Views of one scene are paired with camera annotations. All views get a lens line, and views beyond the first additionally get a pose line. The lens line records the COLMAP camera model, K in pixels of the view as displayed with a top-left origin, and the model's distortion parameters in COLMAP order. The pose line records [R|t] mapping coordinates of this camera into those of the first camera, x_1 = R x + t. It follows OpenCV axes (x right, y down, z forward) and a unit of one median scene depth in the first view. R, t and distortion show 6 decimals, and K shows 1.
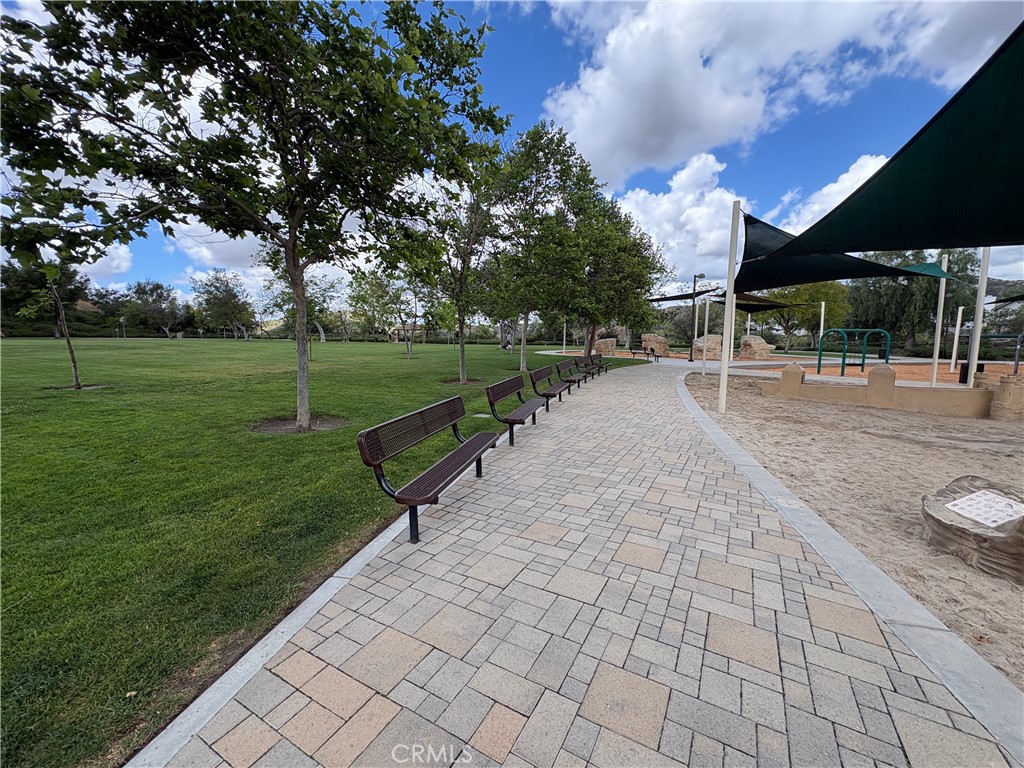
lens RADIAL K [[407.9, 0, 513.0], [0, 407.9, 384.5], [0, 0, 1]] dist [0.001101, -0.000161]
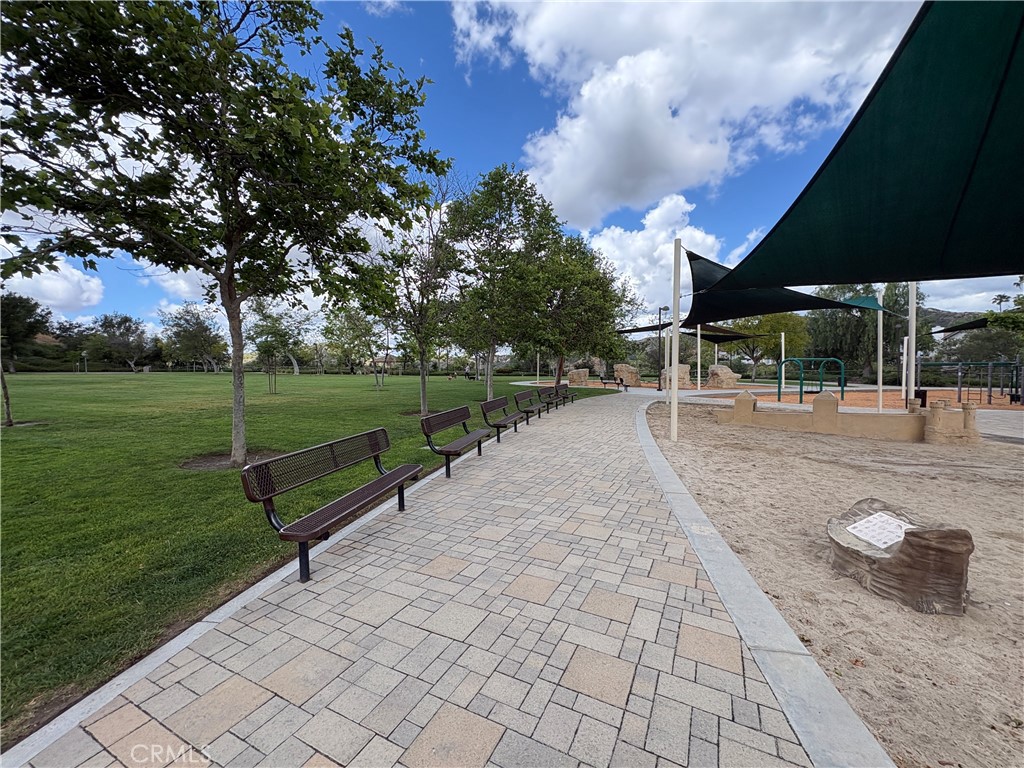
lens RADIAL K [[407.9, 0, 513.0], [0, 407.9, 384.5], [0, 0, 1]] dist [0.001101, -0.000161]
pose [[0.998931, -0.009376, 0.045260, 0.112692], [0.012778, 0.997067, -0.075459, 0.001272], [-0.044420, 0.075957, 0.996121, -0.008930]]
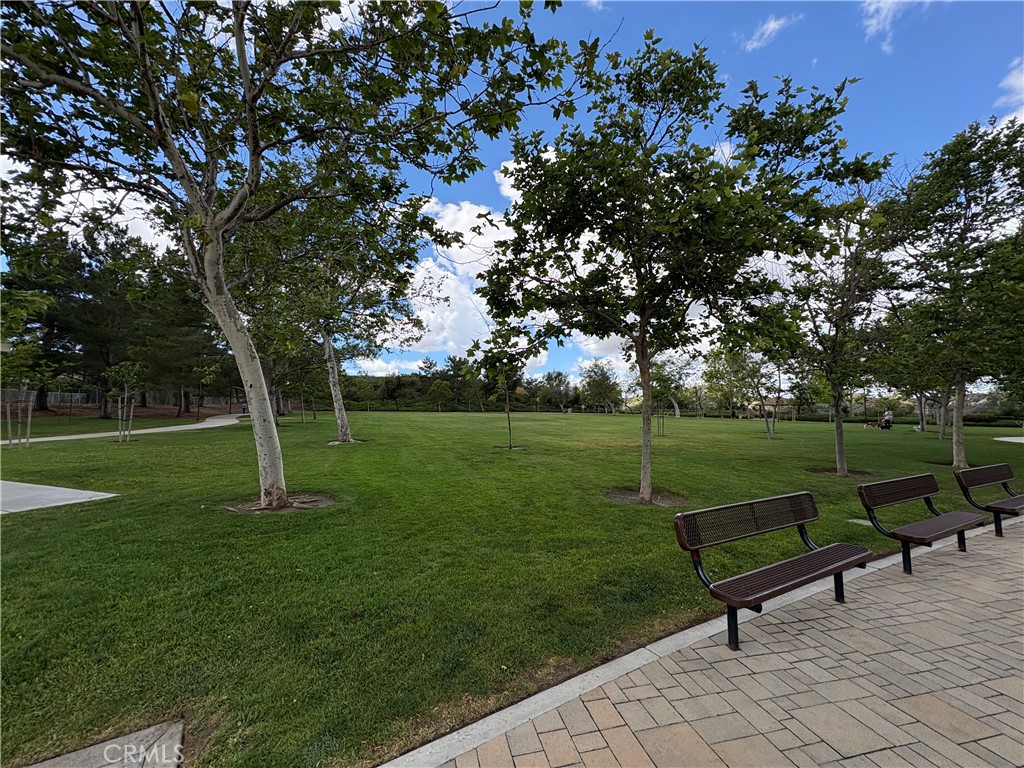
lens RADIAL K [[407.9, 0, 513.0], [0, 407.9, 384.5], [0, 0, 1]] dist [0.001101, -0.000161]
pose [[0.682047, -0.044408, -0.729959, 0.062890], [-0.089277, 0.985633, -0.143380, -0.012988], [0.725839, 0.162960, 0.668283, -0.038981]]
